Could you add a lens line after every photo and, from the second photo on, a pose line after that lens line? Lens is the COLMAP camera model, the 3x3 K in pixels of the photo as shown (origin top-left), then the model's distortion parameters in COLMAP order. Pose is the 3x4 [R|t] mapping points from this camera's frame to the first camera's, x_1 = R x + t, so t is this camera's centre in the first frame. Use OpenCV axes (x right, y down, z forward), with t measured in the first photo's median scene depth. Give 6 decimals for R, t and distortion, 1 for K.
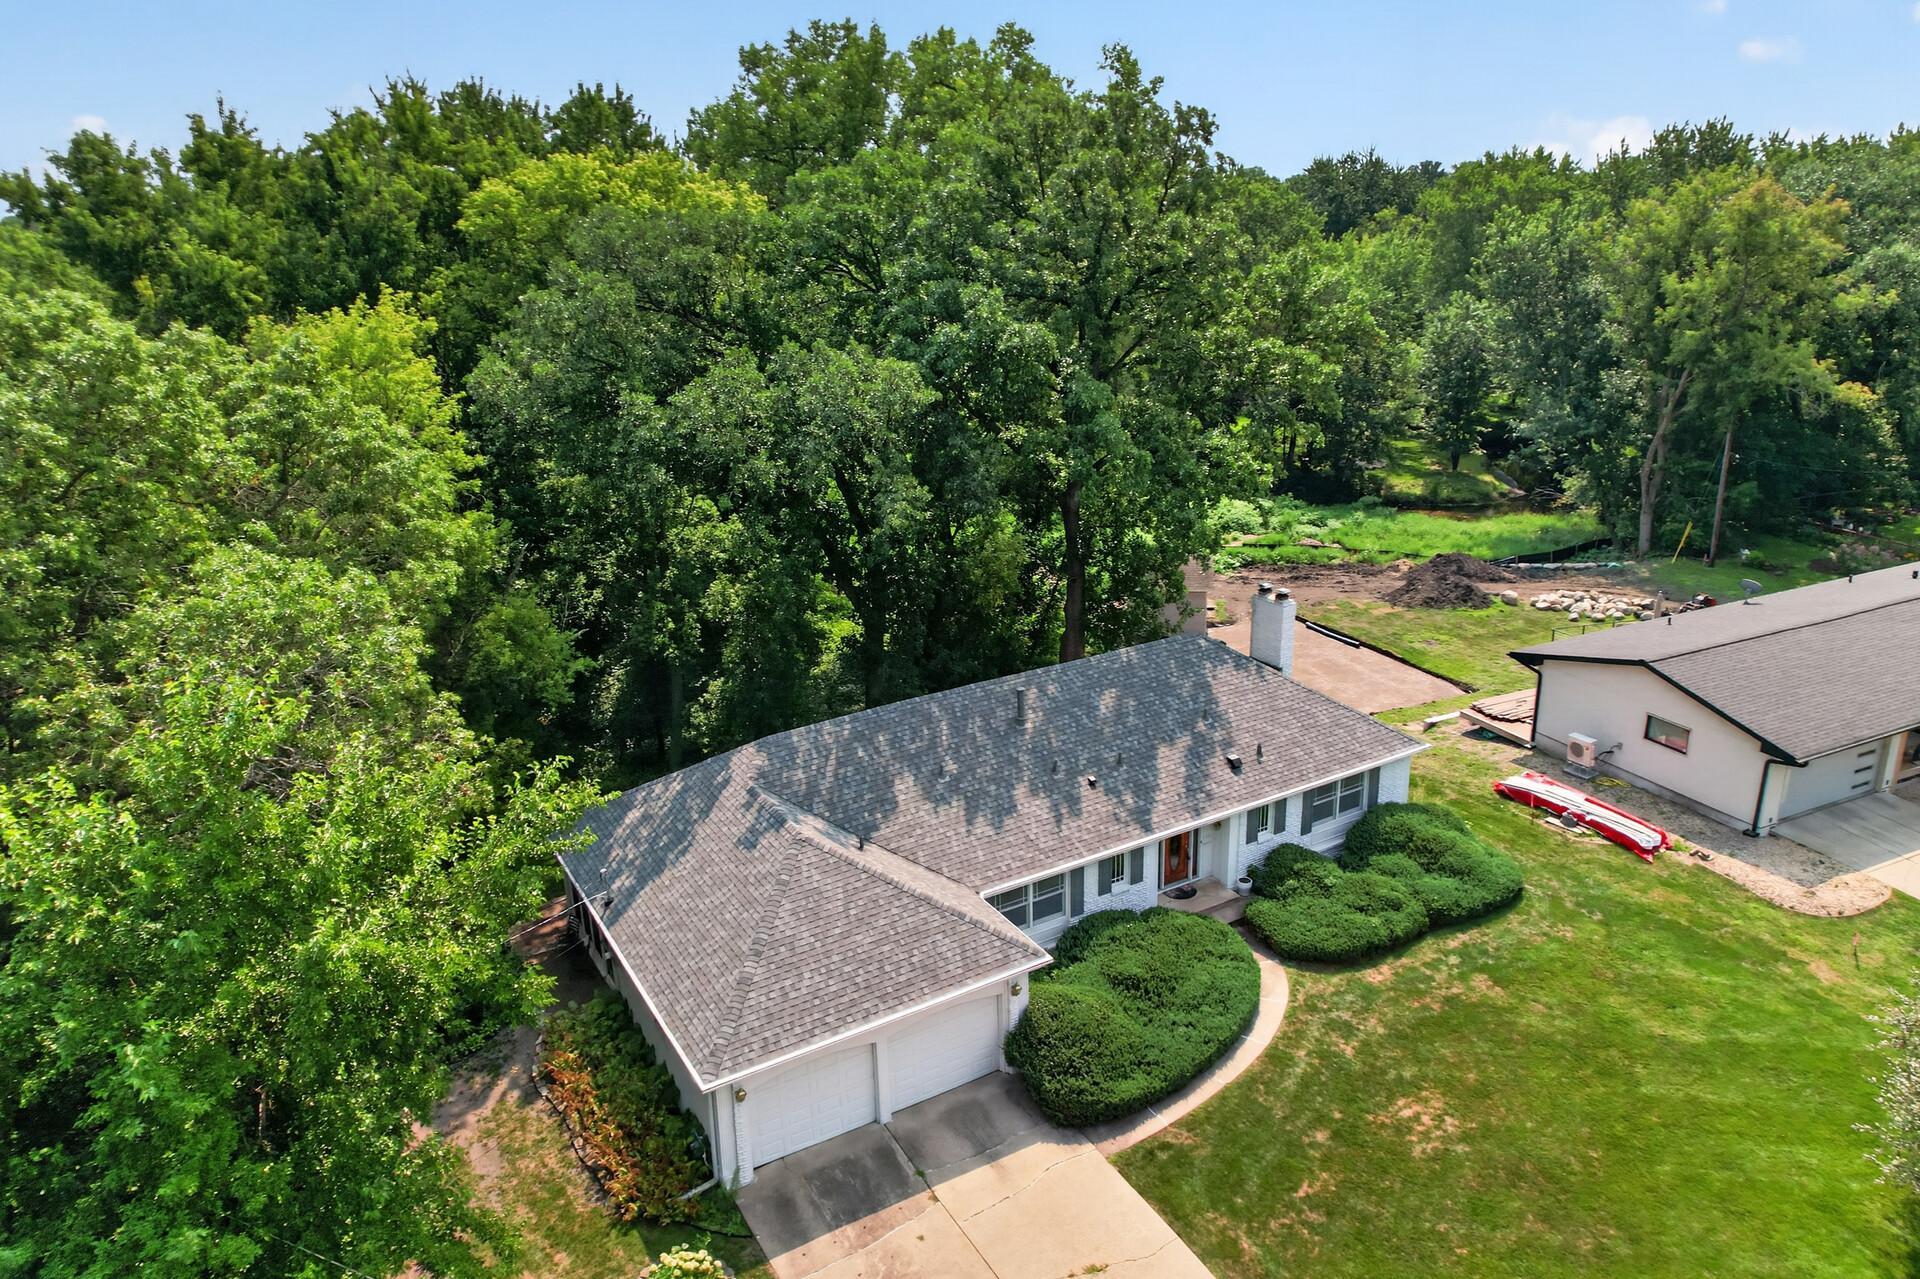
lens RADIAL K [[1315.0, 0, 966.5], [0, 1315.0, 634.0], [0, 0, 1]] dist [-0.041676, 0.012745]
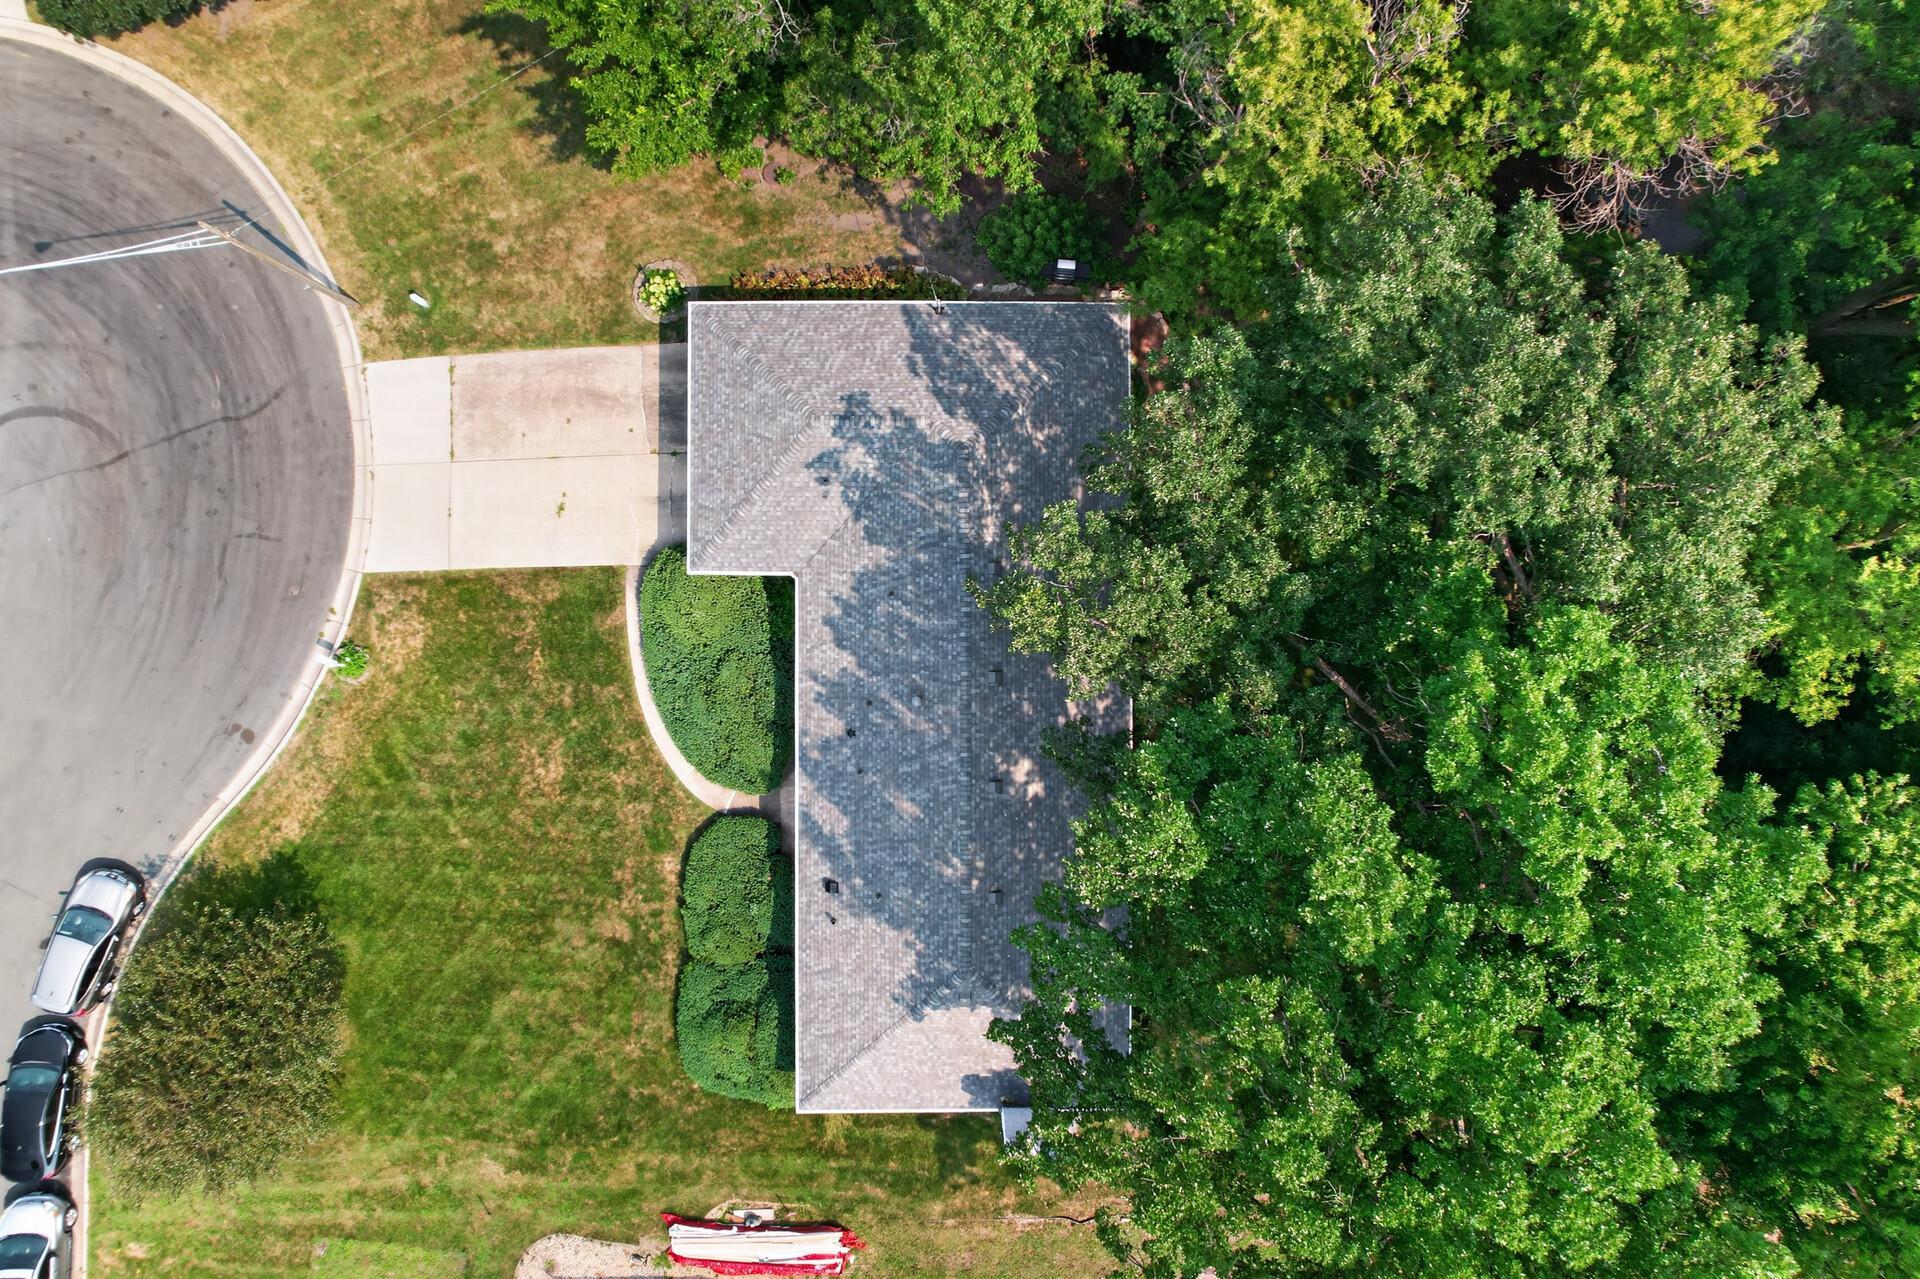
lens RADIAL K [[1241.5, 0, 972.9], [0, 1241.5, 657.6], [0, 0, 1]] dist [-0.068131, 0.062457]
pose [[-0.511070, 0.859343, 0.018375, -0.027300], [-0.268546, -0.179945, 0.946310, -0.826057], [0.816511, 0.478696, 0.322738, 0.693048]]
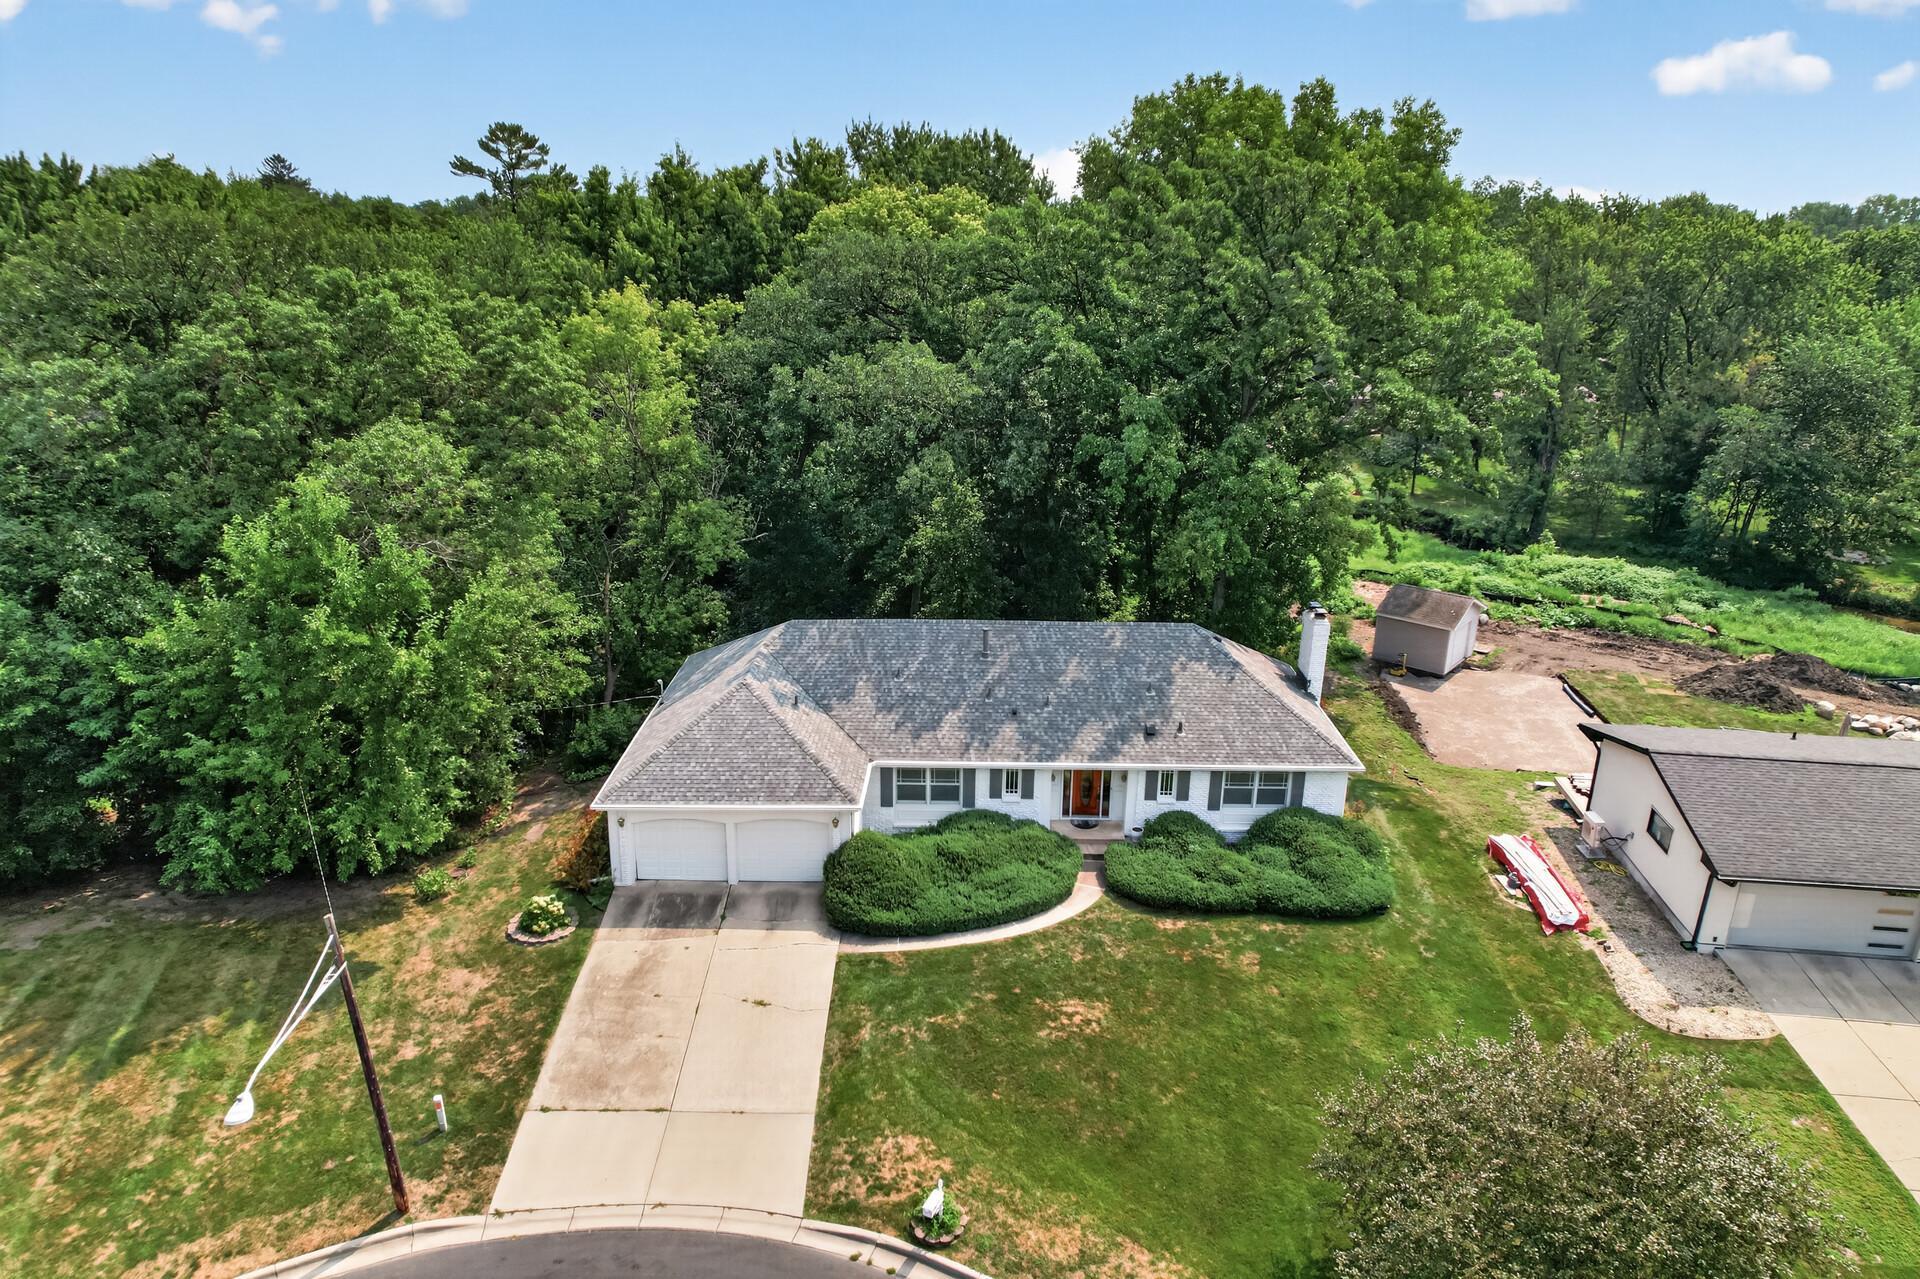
lens RADIAL K [[1241.5, 0, 966.6], [0, 1241.5, 643.0], [0, 0, 1]] dist [-0.068131, 0.062457]
pose [[0.854754, 0.206874, -0.476024, 0.576708], [-0.200049, 0.977585, 0.065636, -0.017952], [0.478932, 0.039126, 0.876979, -0.054448]]
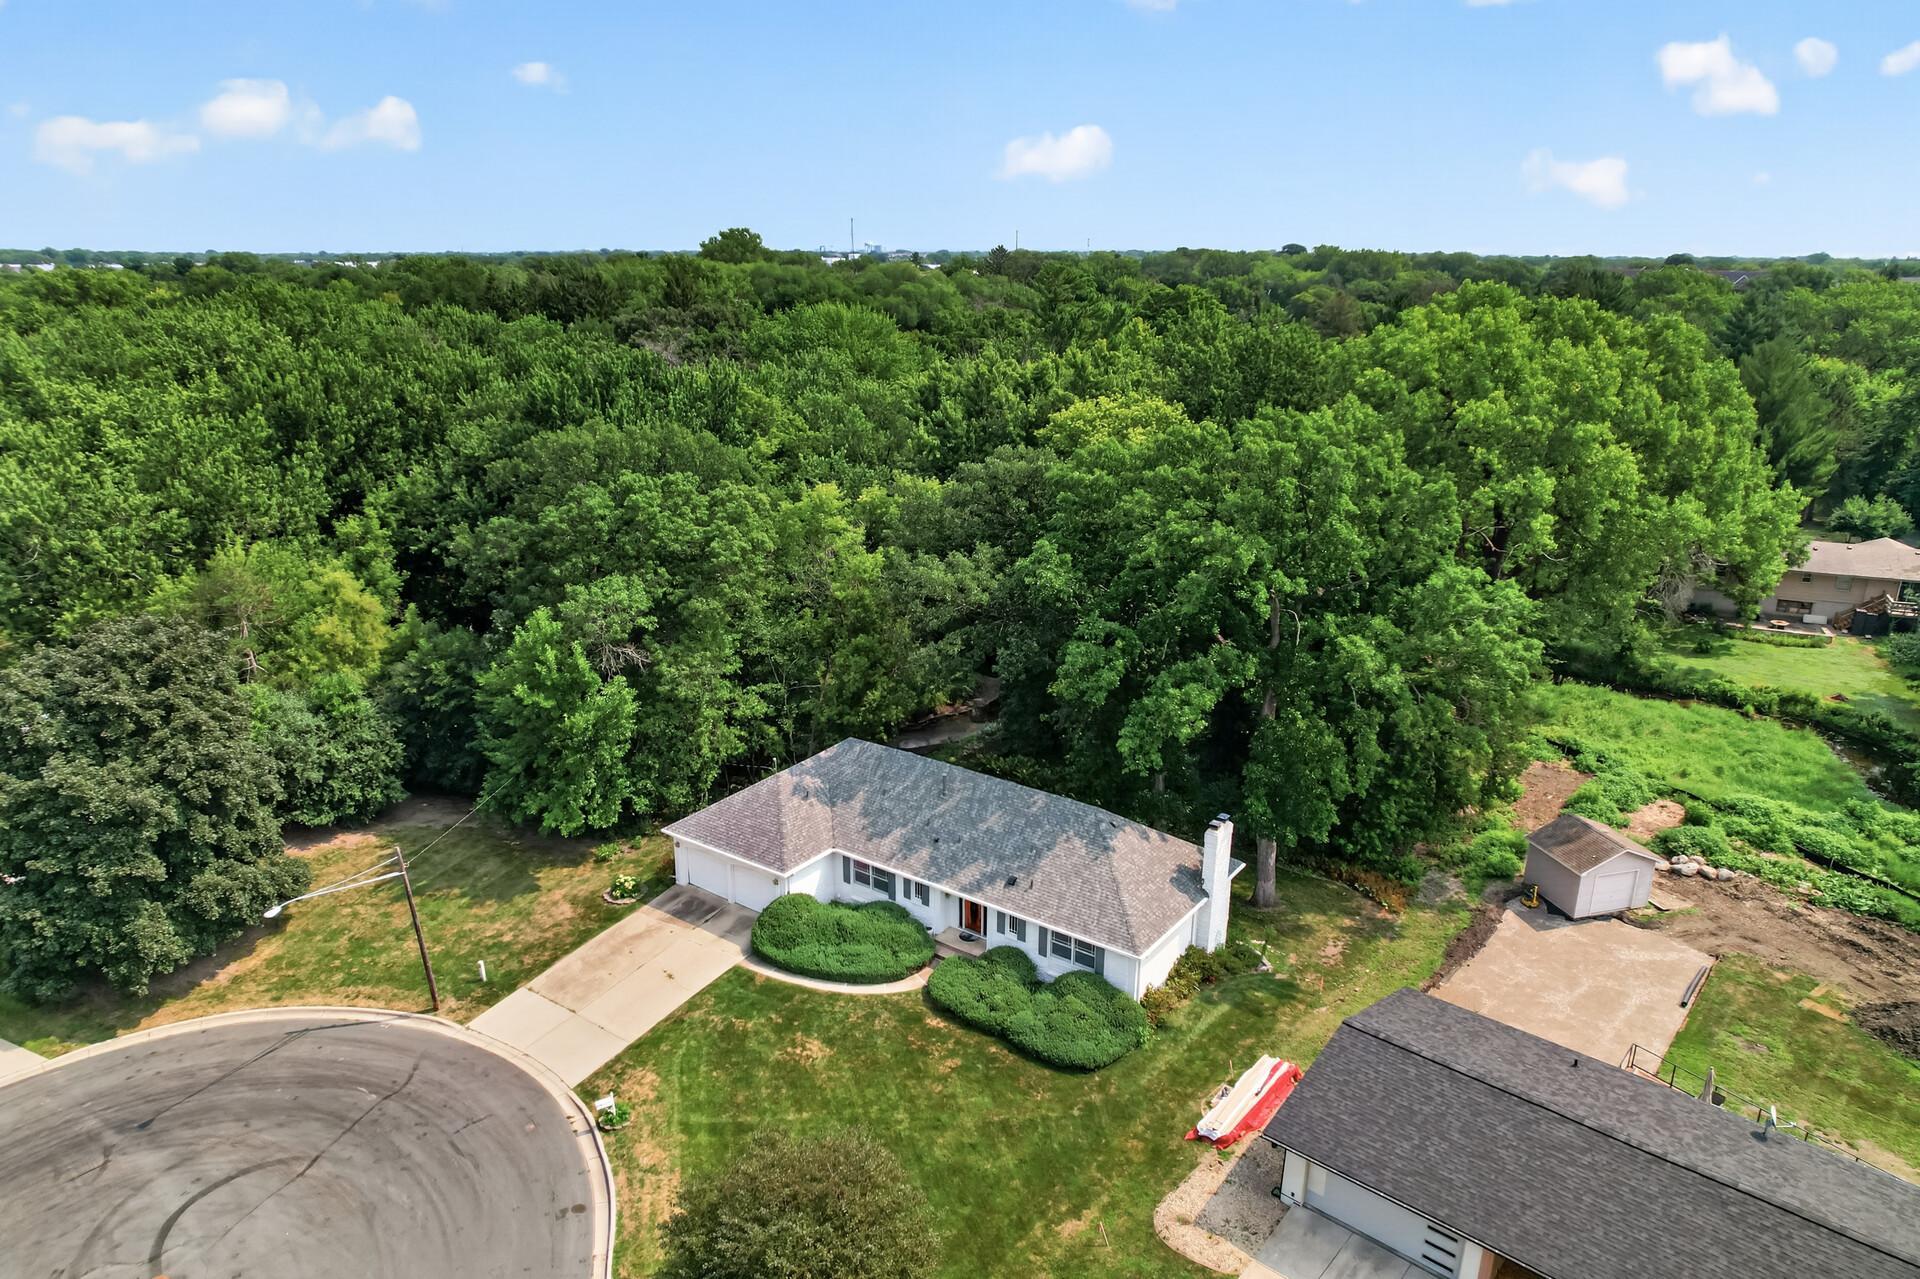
lens RADIAL K [[1241.5, 0, 969.9], [0, 1241.5, 667.6], [0, 0, 1]] dist [-0.068131, 0.062457]
pose [[0.398511, 0.323931, -0.858054, 1.339962], [-0.304194, 0.929278, 0.209541, -0.418472], [0.865248, 0.177511, 0.468866, 0.242638]]
